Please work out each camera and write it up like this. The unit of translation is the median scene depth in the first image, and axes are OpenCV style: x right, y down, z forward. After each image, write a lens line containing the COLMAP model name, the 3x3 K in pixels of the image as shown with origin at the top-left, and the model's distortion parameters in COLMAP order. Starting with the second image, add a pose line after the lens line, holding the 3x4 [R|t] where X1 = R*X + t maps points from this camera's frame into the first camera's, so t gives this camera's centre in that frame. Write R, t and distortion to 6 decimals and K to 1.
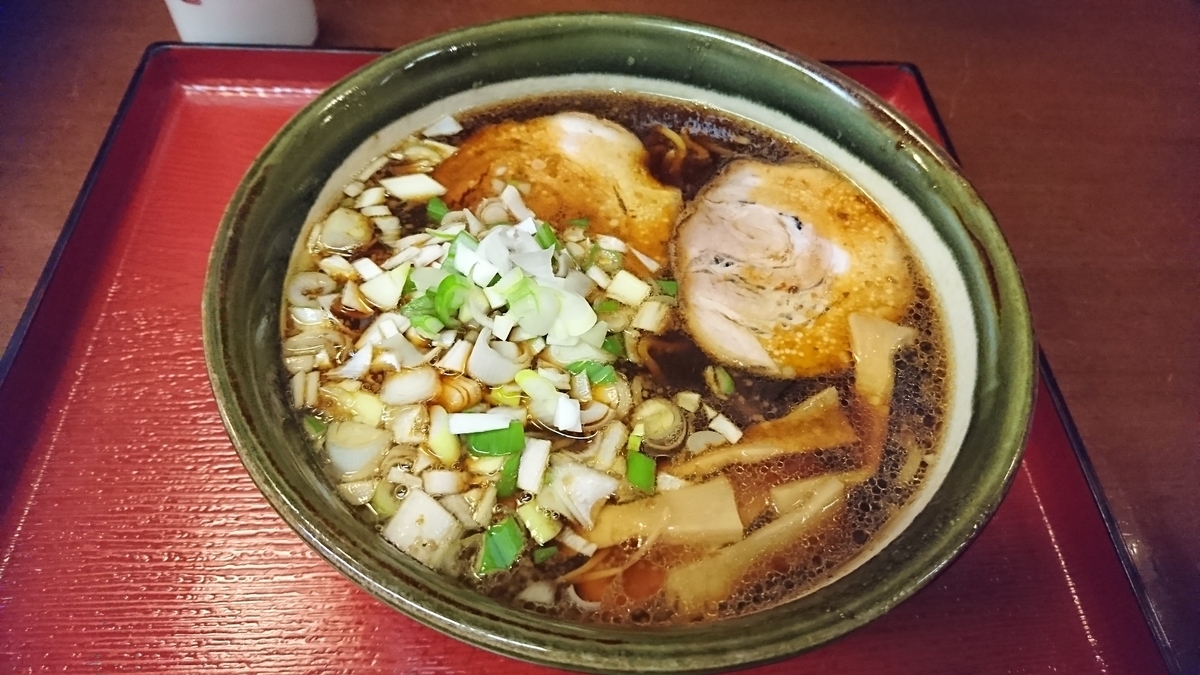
lens RADIAL K [[802.1, 0, 600.0], [0, 802.1, 337.5], [0, 0, 1]] dist [-0.048630, 0.001719]
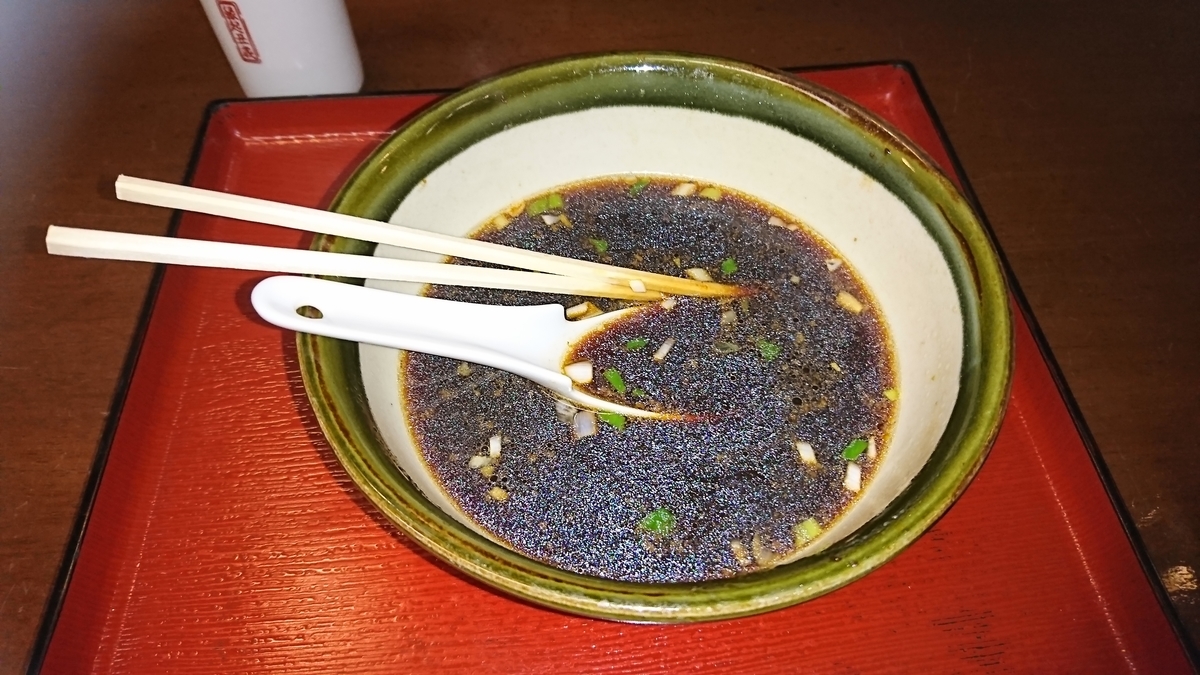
lens RADIAL K [[806.2, 0, 600.0], [0, 806.2, 337.5], [0, 0, 1]] dist [0.025751, -0.119764]
pose [[0.996581, -0.068727, -0.045852, 0.009422], [0.069254, 0.997549, 0.010006, -0.021219], [0.045052, -0.013147, 0.998898, -0.168138]]
